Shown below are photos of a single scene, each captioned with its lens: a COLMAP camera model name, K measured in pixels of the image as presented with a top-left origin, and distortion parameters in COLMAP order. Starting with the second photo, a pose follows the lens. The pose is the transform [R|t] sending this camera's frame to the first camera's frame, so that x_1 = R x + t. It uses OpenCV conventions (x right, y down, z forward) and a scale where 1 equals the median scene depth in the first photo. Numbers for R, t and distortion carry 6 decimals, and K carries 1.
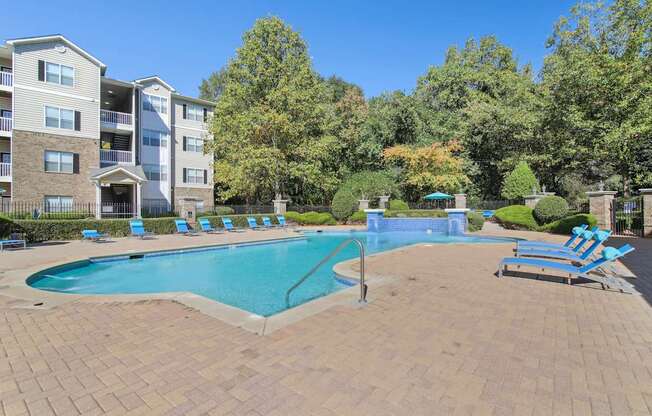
lens RADIAL K [[305.3, 0, 326.0], [0, 305.3, 208.7], [0, 0, 1]] dist [-0.006697, -0.000069]
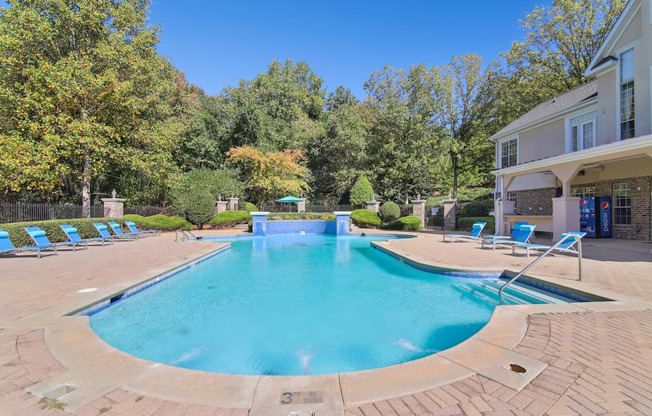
lens RADIAL K [[305.3, 0, 326.7], [0, 305.3, 209.7], [0, 0, 1]] dist [-0.006697, -0.000069]
pose [[0.732790, 0.007566, 0.680412, -0.264994], [-0.004310, 0.999970, -0.006478, 0.000541], [-0.680441, 0.001814, 0.732801, 0.128751]]
